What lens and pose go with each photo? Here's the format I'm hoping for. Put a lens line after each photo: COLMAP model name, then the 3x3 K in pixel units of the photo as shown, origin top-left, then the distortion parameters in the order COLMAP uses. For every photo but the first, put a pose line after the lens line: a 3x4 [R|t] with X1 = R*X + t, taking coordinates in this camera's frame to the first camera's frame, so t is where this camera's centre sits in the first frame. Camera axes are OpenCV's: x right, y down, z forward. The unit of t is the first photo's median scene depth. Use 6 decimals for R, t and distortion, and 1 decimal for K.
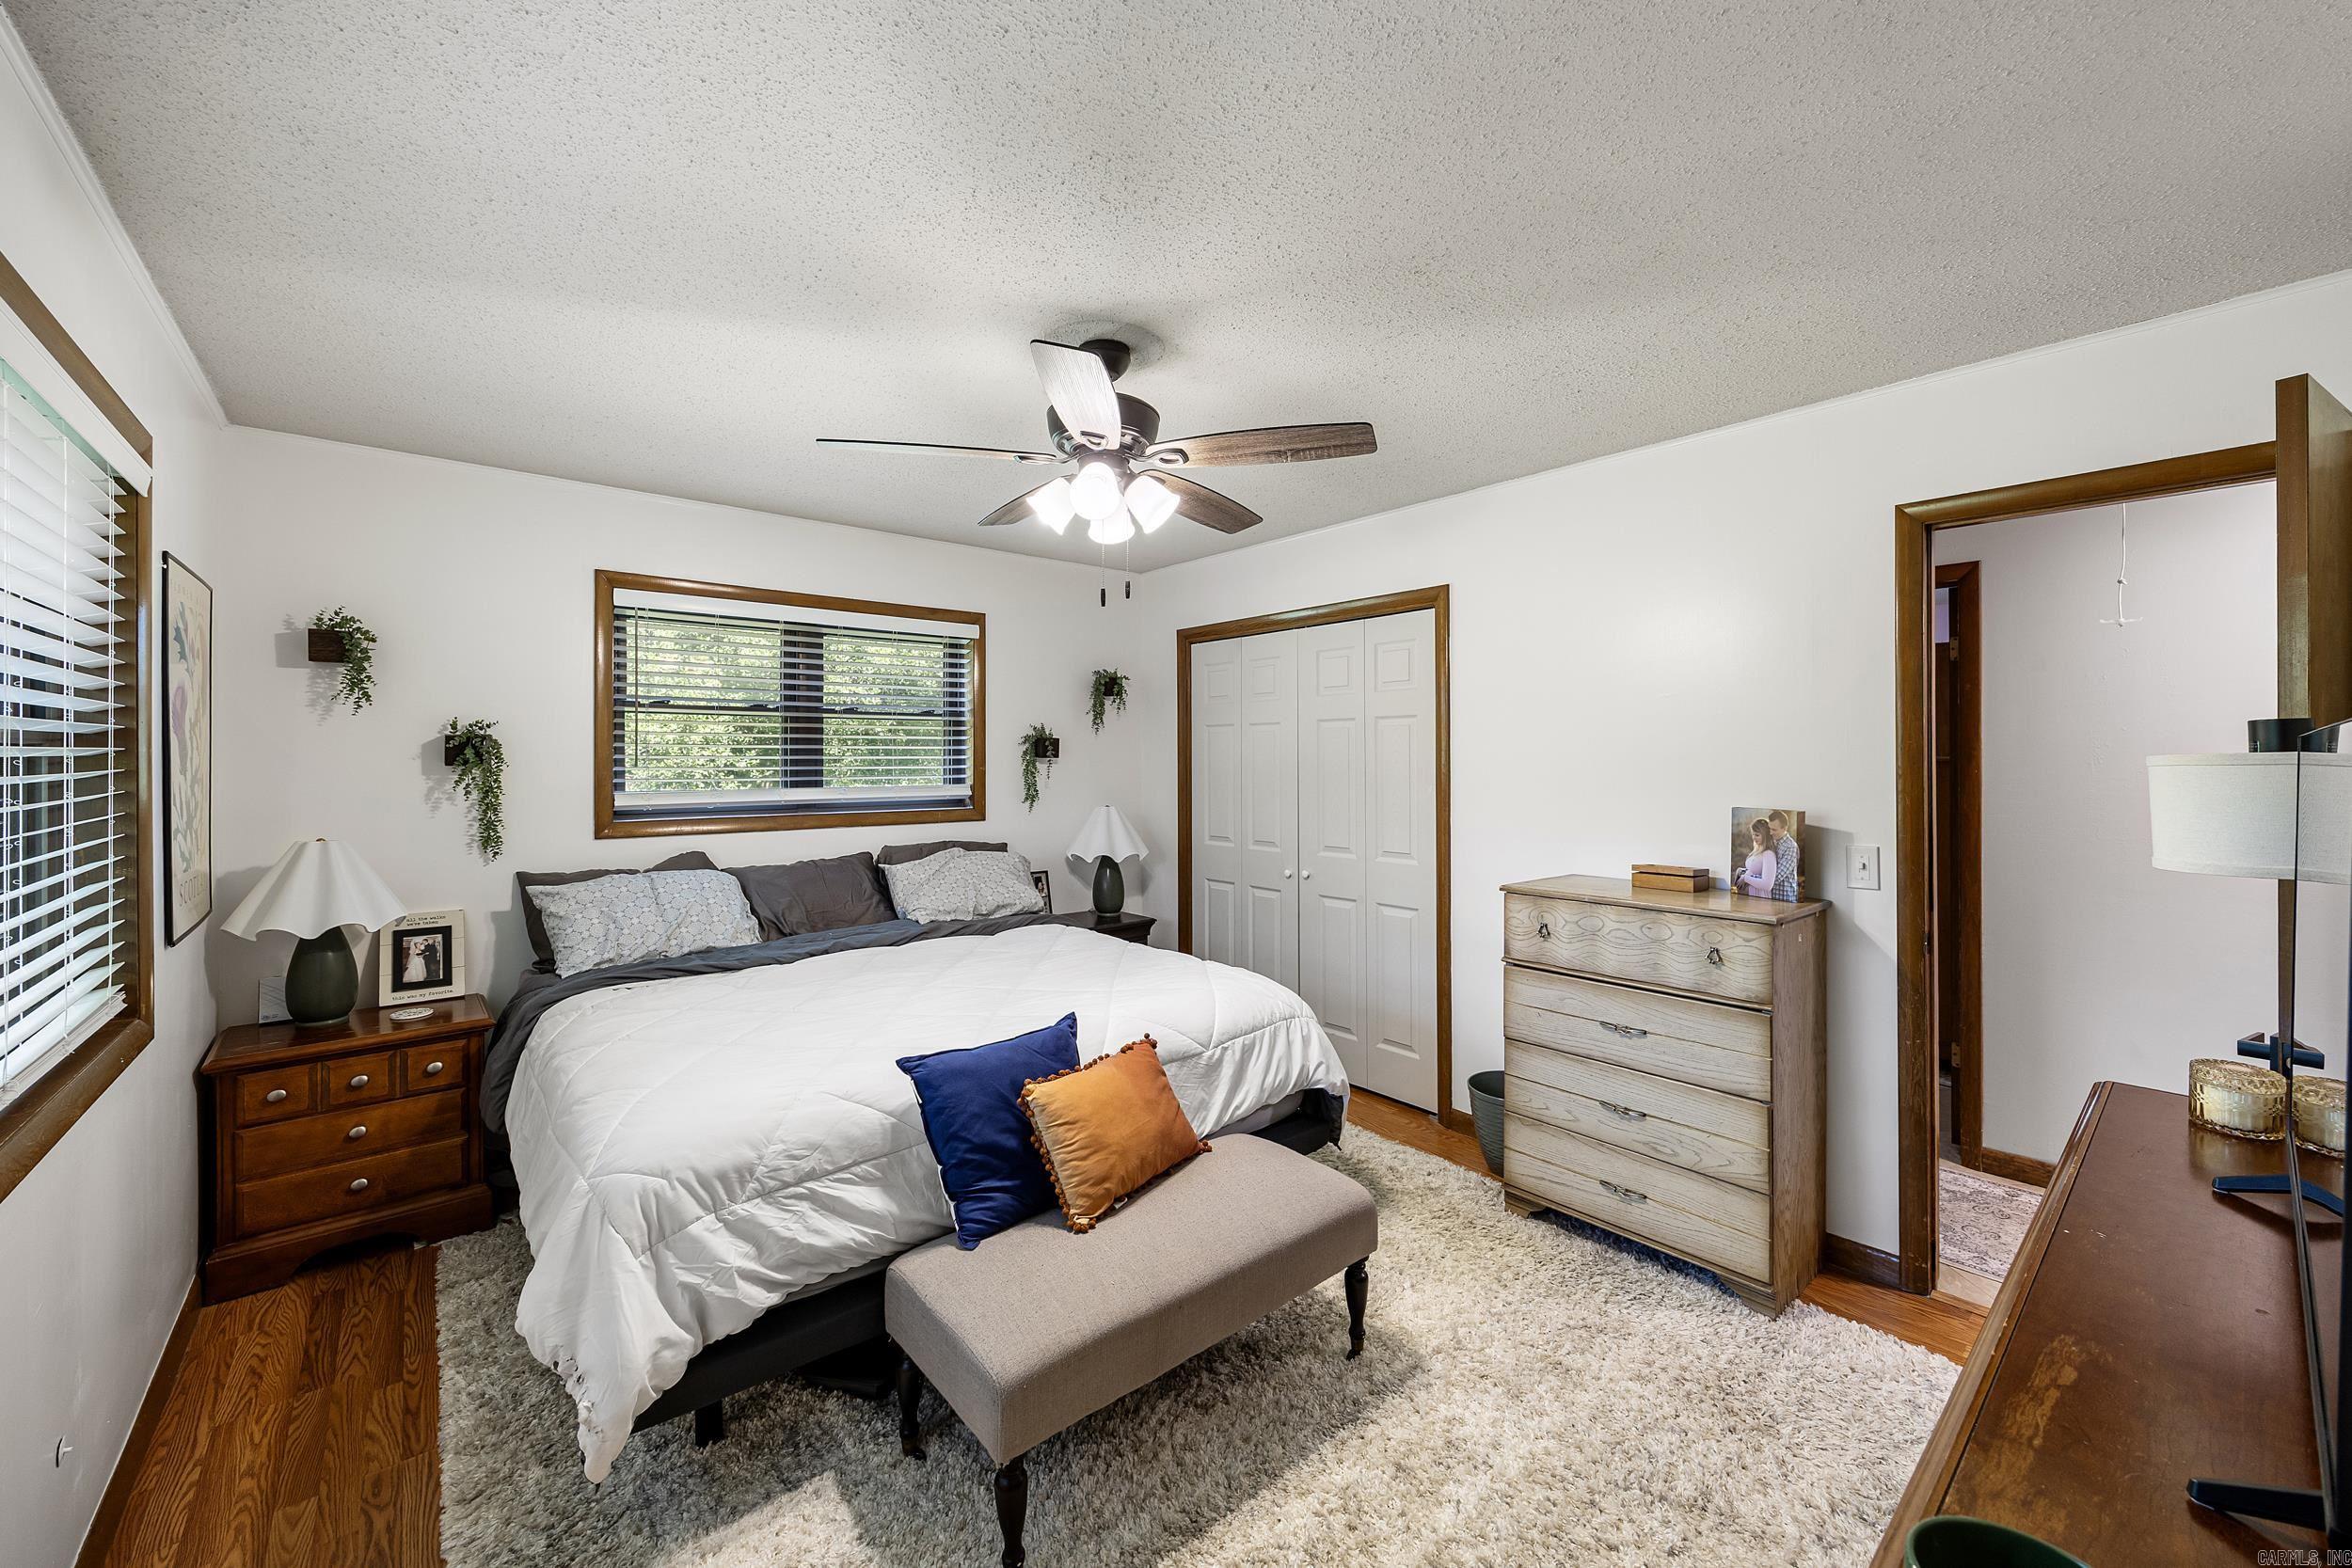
lens RADIAL K [[913.8, 0, 1175.1], [0, 913.8, 762.1], [0, 0, 1]] dist [0.006277, -0.000662]
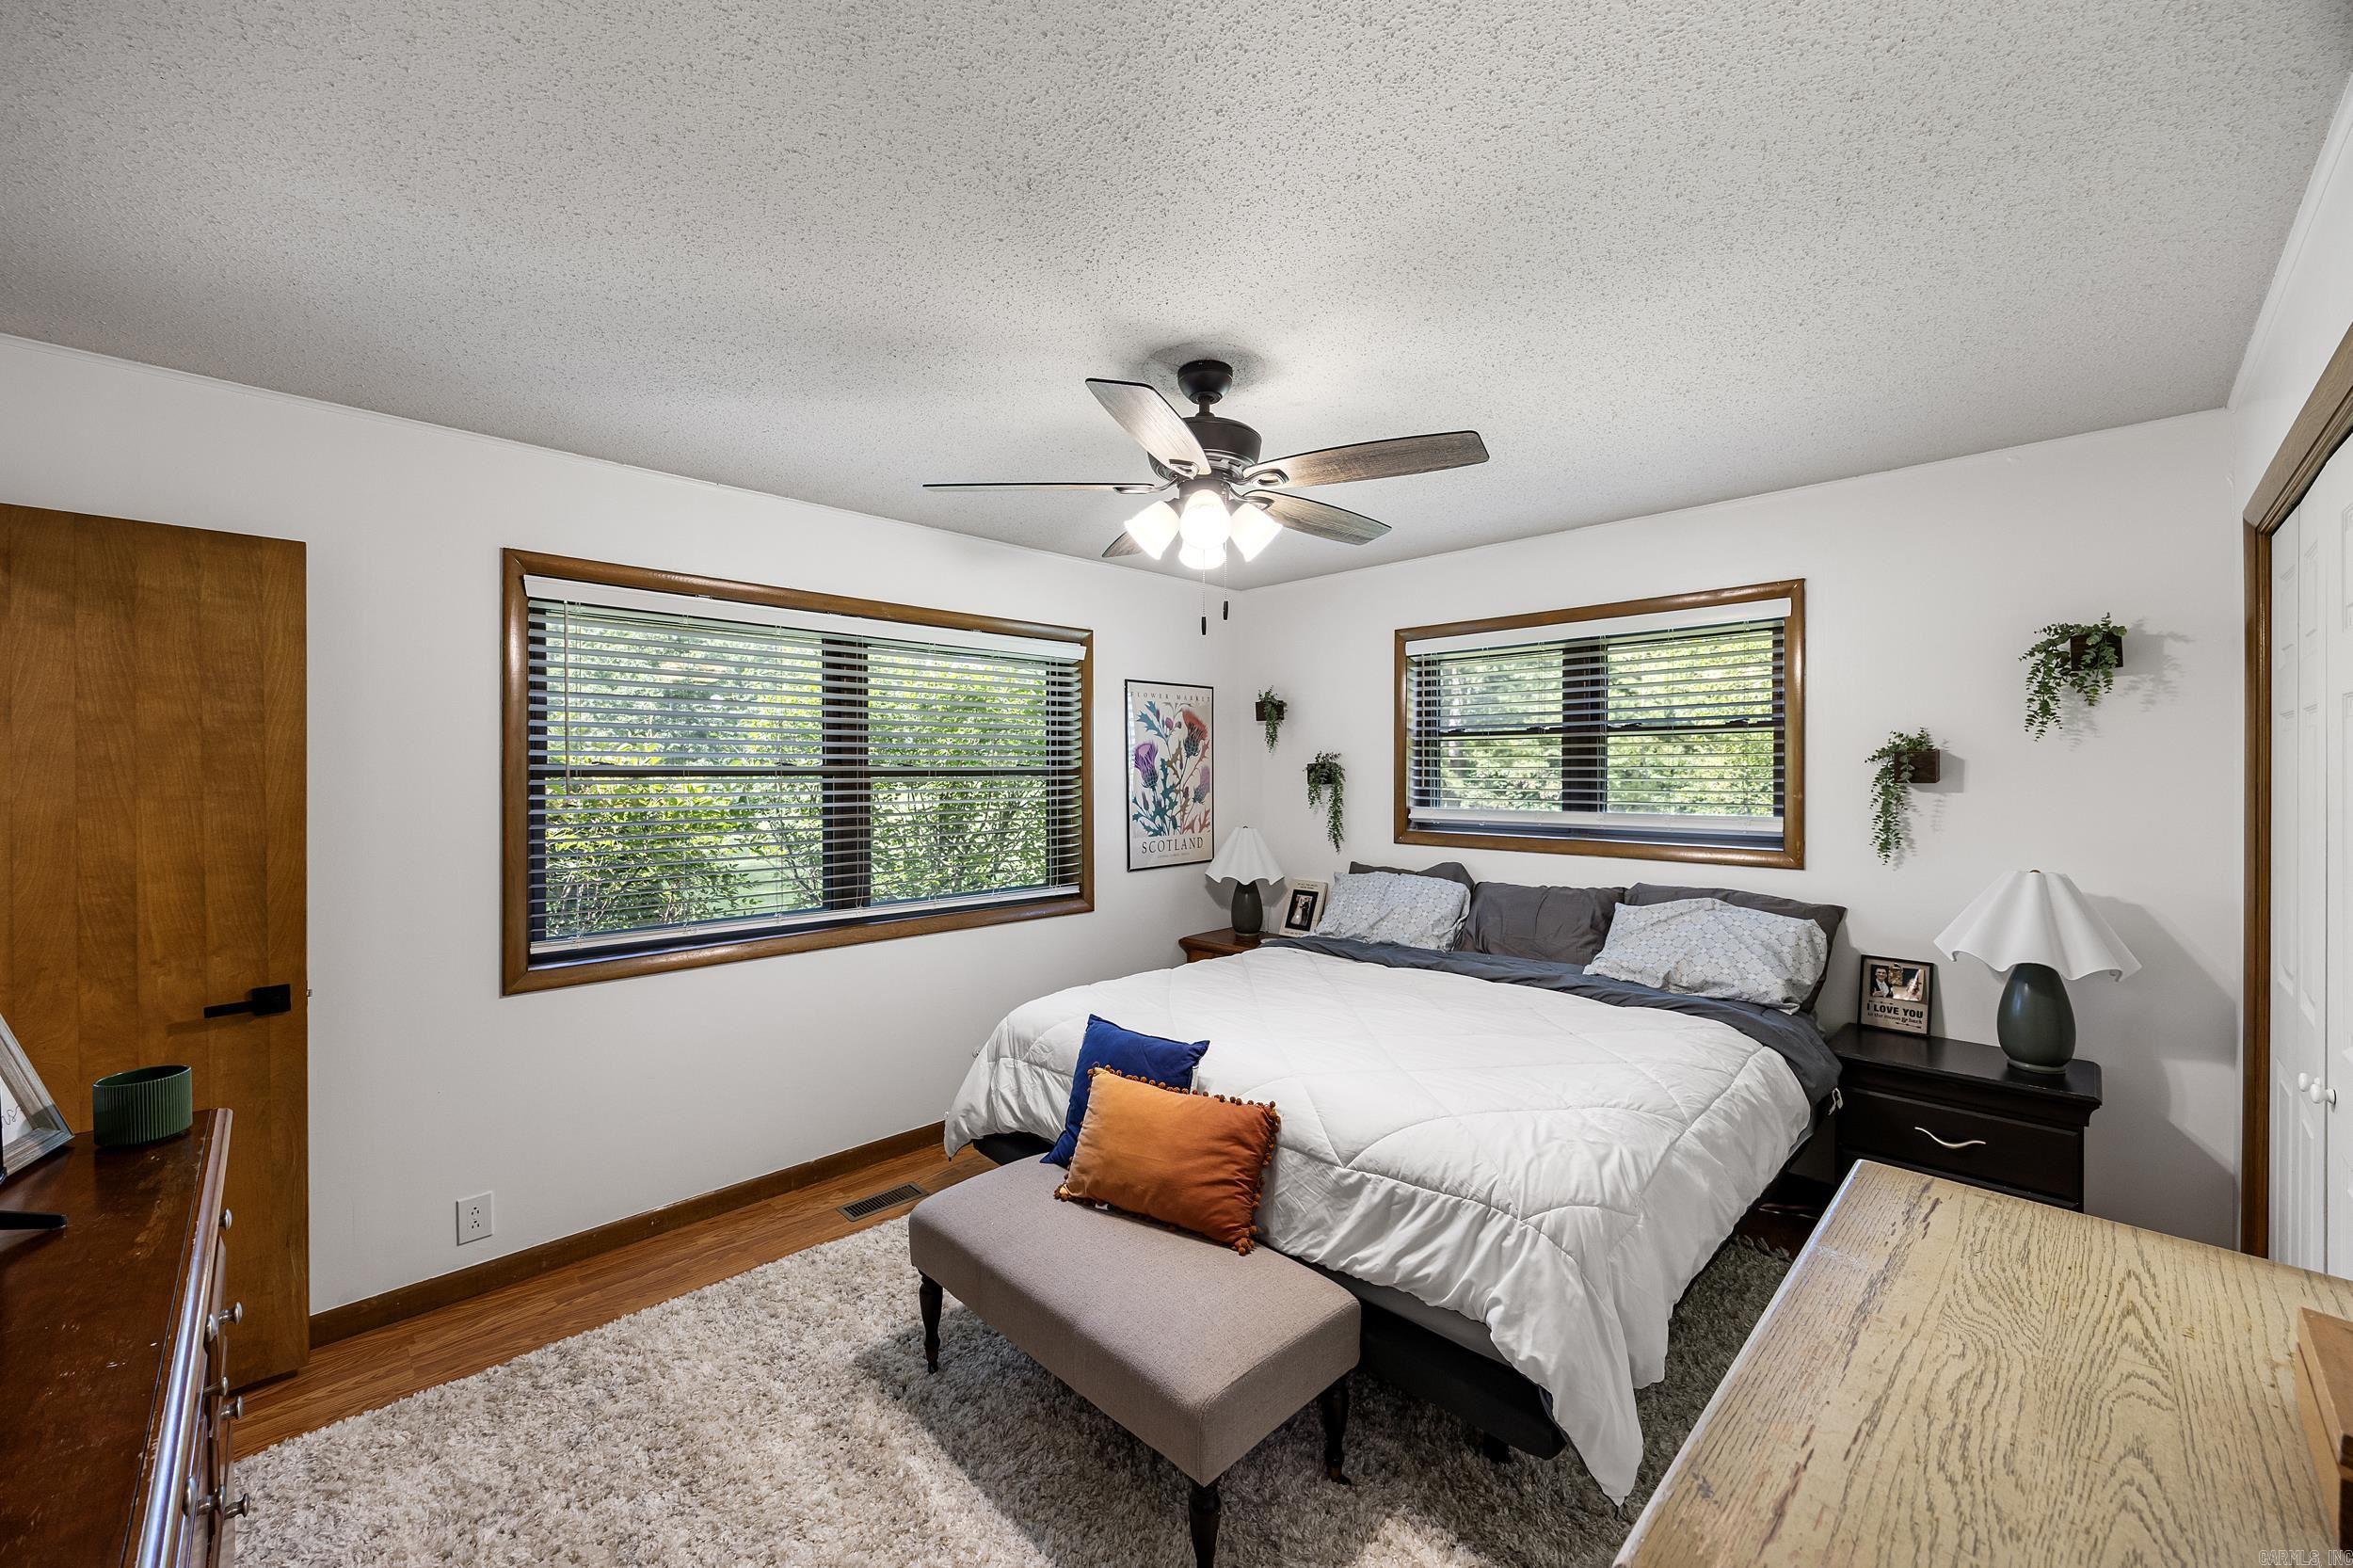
lens RADIAL K [[914.2, 0, 1176.7], [0, 914.2, 782.3], [0, 0, 1]] dist [0.006277, -0.000662]
pose [[0.076671, 0.014413, -0.996952, 0.624145], [-0.001810, 0.999896, 0.014317, -0.018697], [0.997055, 0.000707, 0.076689, 0.621852]]
